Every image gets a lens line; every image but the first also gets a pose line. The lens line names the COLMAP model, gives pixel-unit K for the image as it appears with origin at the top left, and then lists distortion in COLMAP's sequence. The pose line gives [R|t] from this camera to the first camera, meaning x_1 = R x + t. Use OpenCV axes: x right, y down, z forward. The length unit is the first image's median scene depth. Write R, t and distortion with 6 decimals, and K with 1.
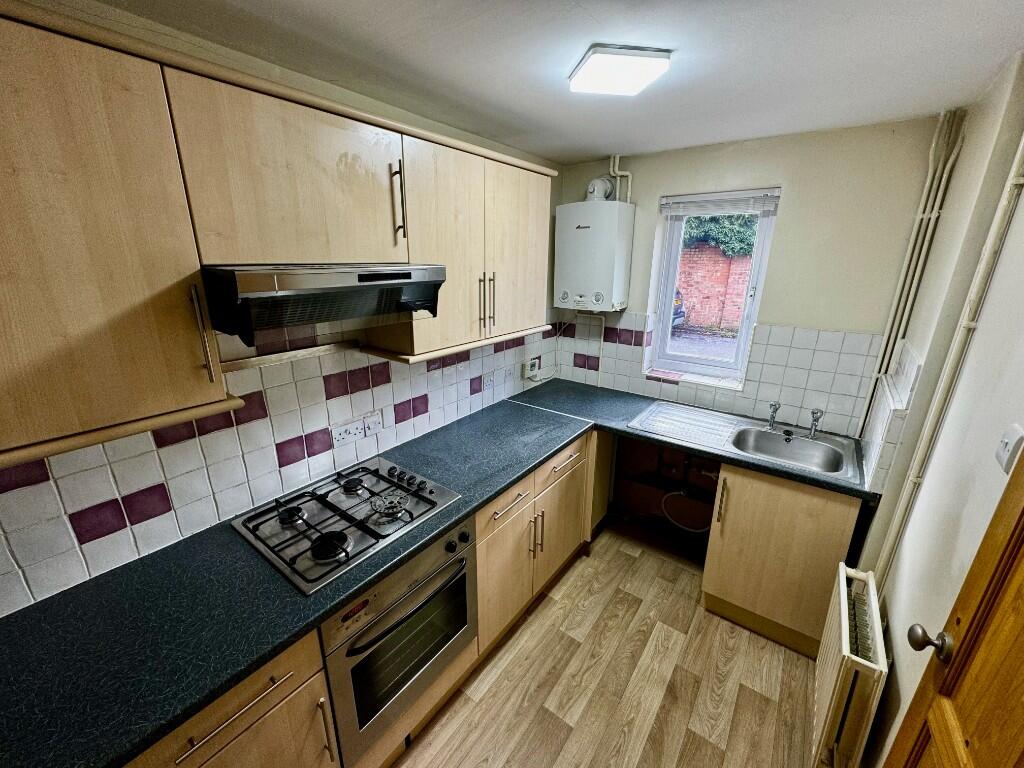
lens RADIAL K [[408.7, 0, 516.2], [0, 408.7, 387.5], [0, 0, 1]] dist [-0.000836, -0.000196]
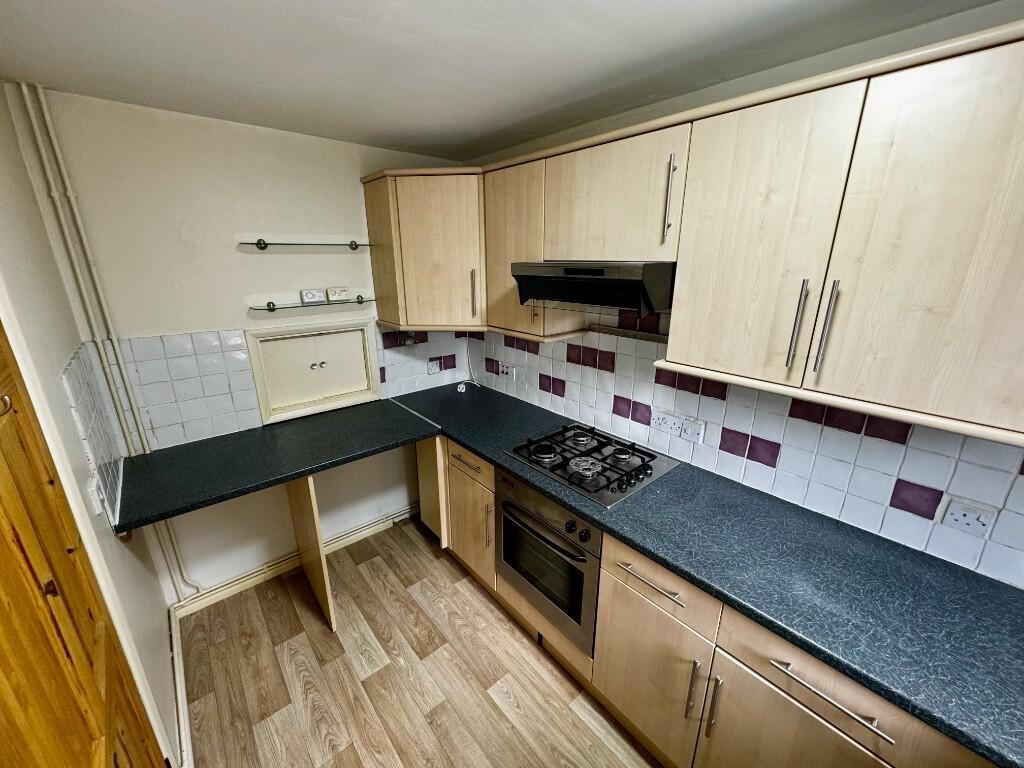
lens RADIAL K [[408.7, 0, 517.2], [0, 408.7, 379.2], [0, 0, 1]] dist [-0.000836, -0.000196]
pose [[-0.214406, 0.299527, -0.929685, 0.719955], [-0.282337, 0.892182, 0.352557, -0.294678], [0.935048, 0.338075, -0.106722, 0.877158]]
